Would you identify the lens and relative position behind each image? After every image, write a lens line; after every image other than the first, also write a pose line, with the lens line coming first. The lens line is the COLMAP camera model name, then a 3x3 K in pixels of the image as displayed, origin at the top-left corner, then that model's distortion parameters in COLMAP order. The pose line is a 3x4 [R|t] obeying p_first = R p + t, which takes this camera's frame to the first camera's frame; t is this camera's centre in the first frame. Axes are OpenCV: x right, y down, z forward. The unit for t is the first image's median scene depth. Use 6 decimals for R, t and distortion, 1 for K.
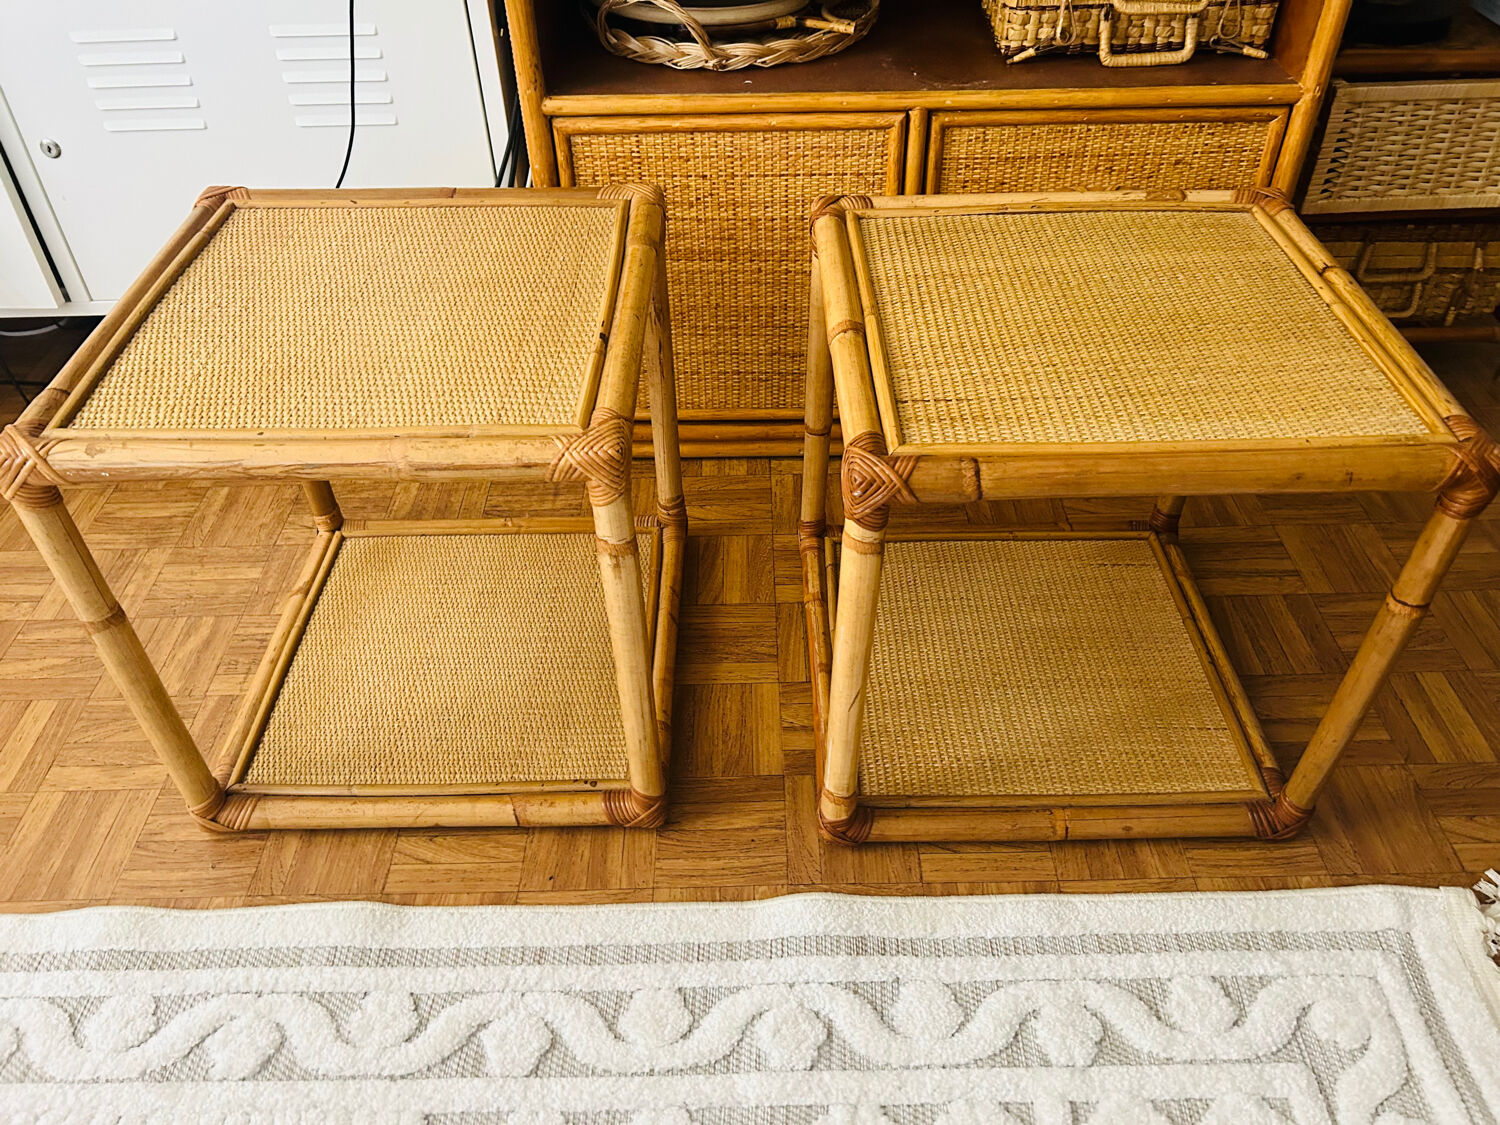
lens RADIAL K [[1133.6, 0, 757.3], [0, 1133.6, 568.1], [0, 0, 1]] dist [0.016979, -0.006804]
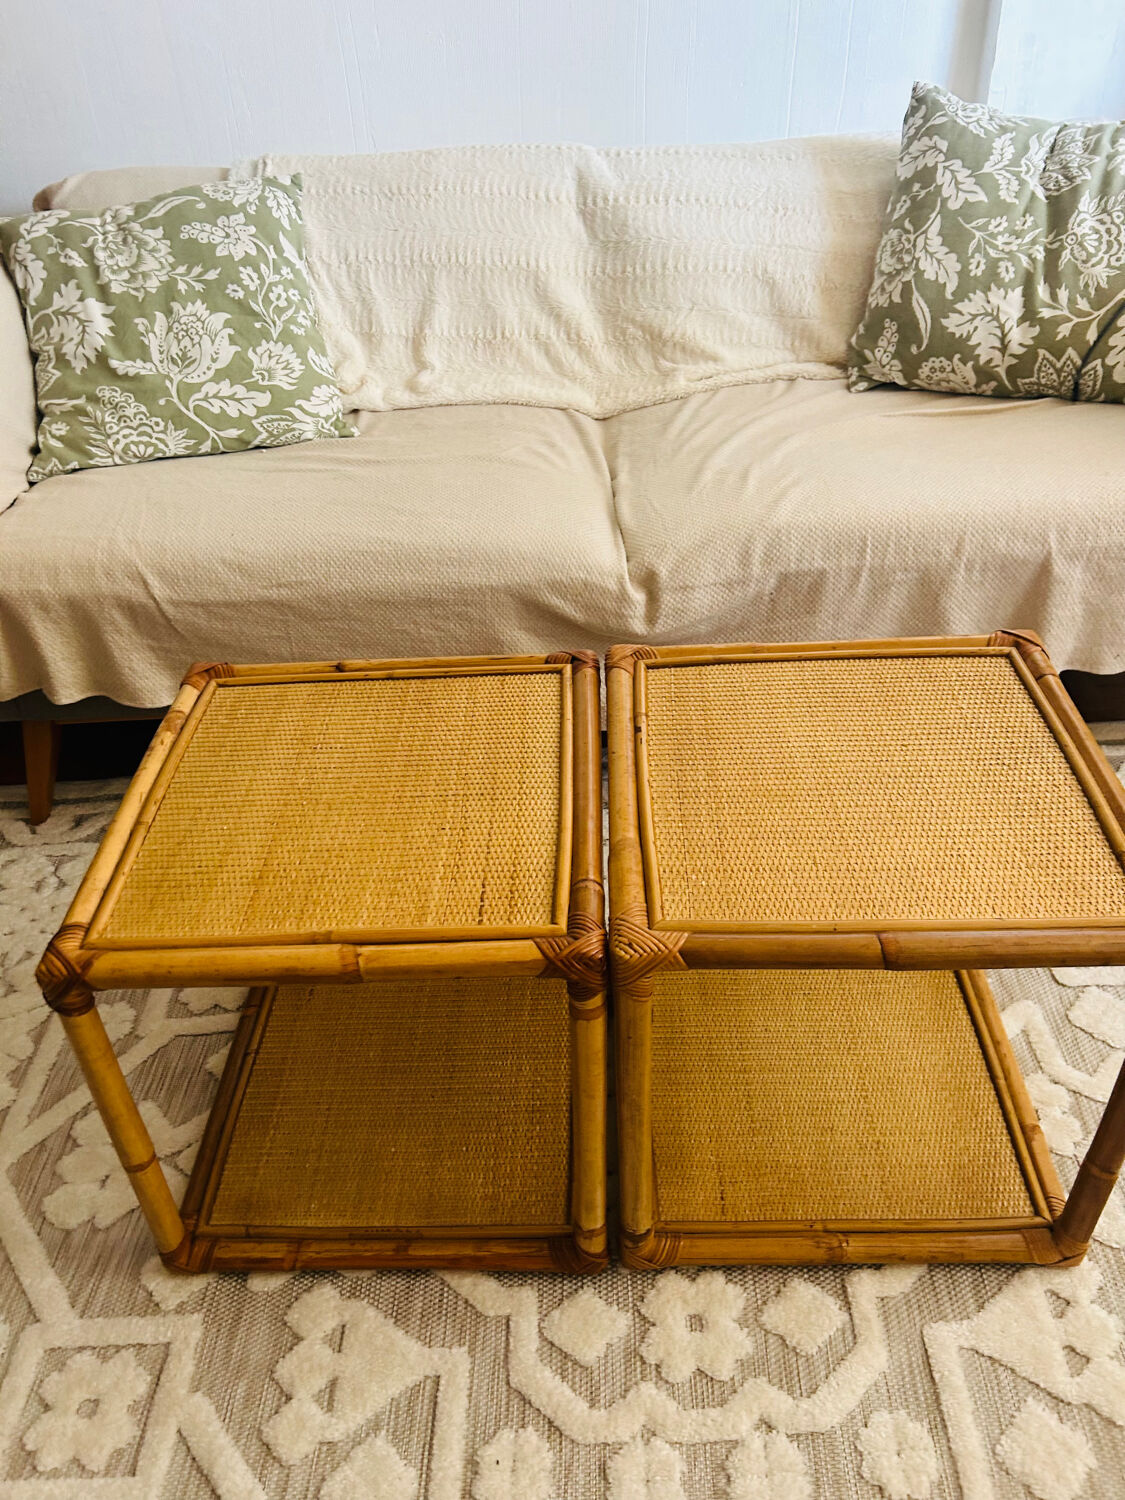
lens RADIAL K [[1138.4, 0, 558.4], [0, 1138.4, 762.8], [0, 0, 1]] dist [0.043185, -0.049969]
pose [[-0.997372, 0.023580, 0.068500, -0.127597], [0.071849, 0.200904, 0.976972, -1.325225], [0.009275, 0.979327, -0.202071, 1.225243]]
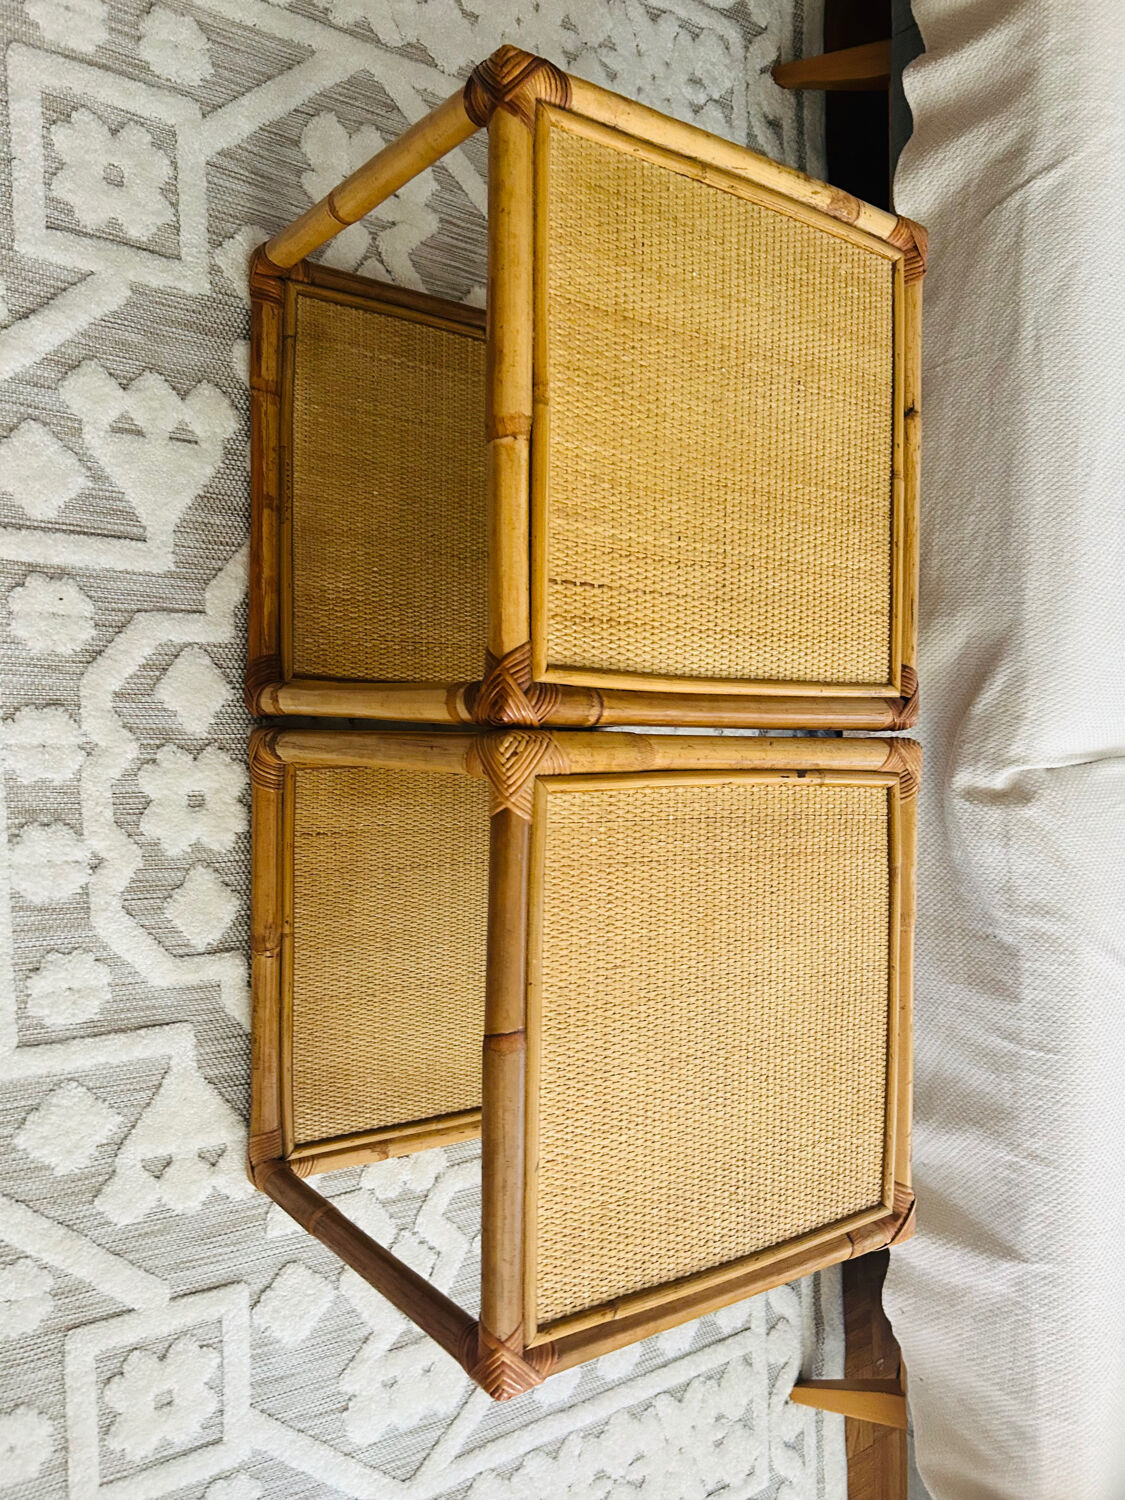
lens RADIAL K [[1138.4, 0, 558.4], [0, 1138.4, 762.8], [0, 0, 1]] dist [0.043185, -0.049969]
pose [[0.022856, -0.999727, -0.004829, -0.120761], [0.082383, -0.002930, 0.996596, -1.191689], [-0.996339, -0.023176, 0.082294, 1.088525]]
